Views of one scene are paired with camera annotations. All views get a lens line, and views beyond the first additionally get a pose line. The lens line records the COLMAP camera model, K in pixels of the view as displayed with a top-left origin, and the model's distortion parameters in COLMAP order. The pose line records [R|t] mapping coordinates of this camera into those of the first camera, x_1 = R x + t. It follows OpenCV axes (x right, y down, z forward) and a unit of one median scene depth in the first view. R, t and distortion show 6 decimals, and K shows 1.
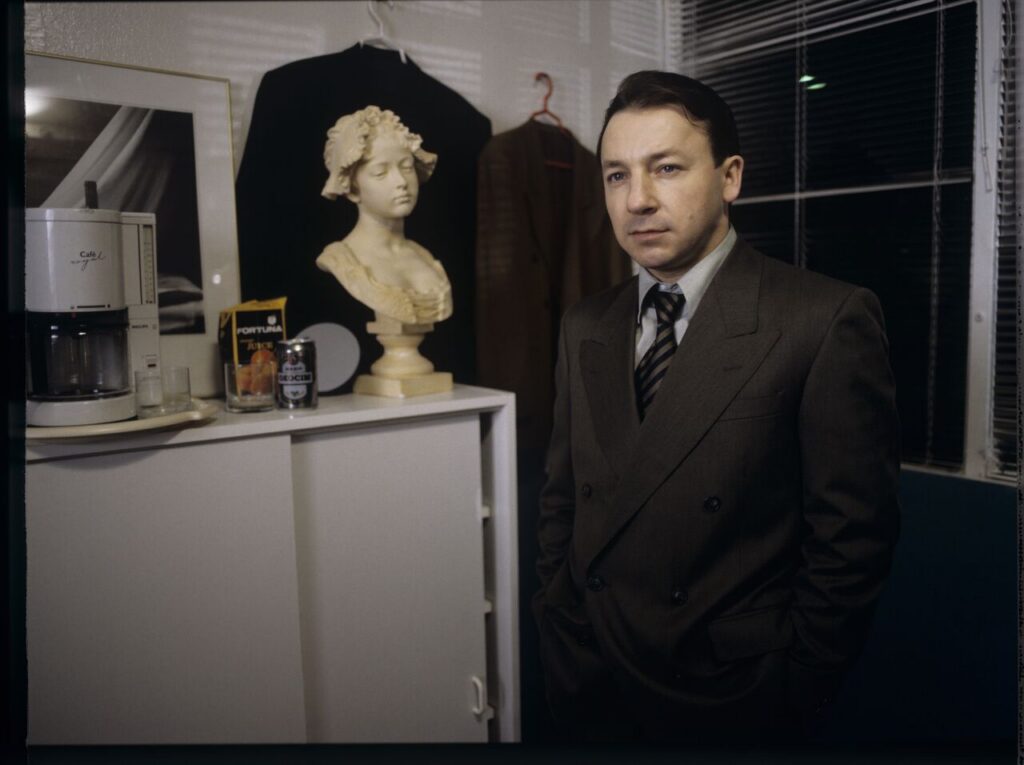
lens RADIAL K [[829.2, 0, 512.5], [0, 829.2, 357.9], [0, 0, 1]] dist [-0.069829, 0.012832]
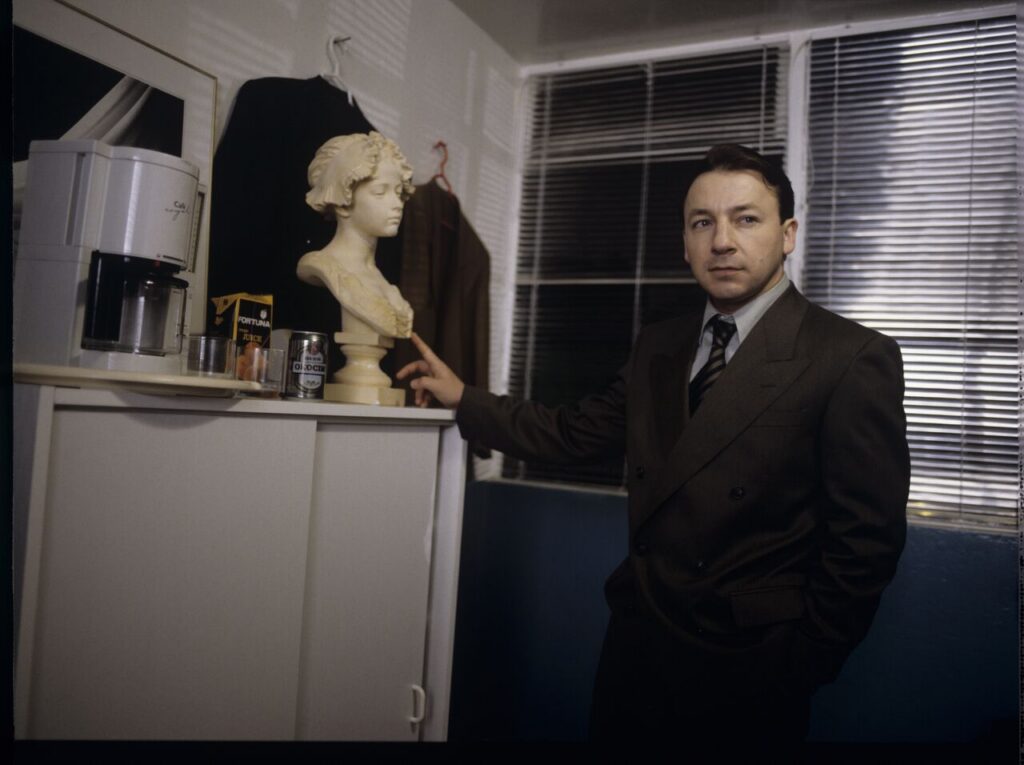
lens RADIAL K [[829.2, 0, 512.5], [0, 829.2, 357.9], [0, 0, 1]] dist [-0.069829, 0.012832]
pose [[0.907872, 0.104148, 0.406106, -0.414825], [-0.050262, 0.988705, -0.141195, 0.130908], [-0.416224, 0.107776, 0.902852, -0.019456]]
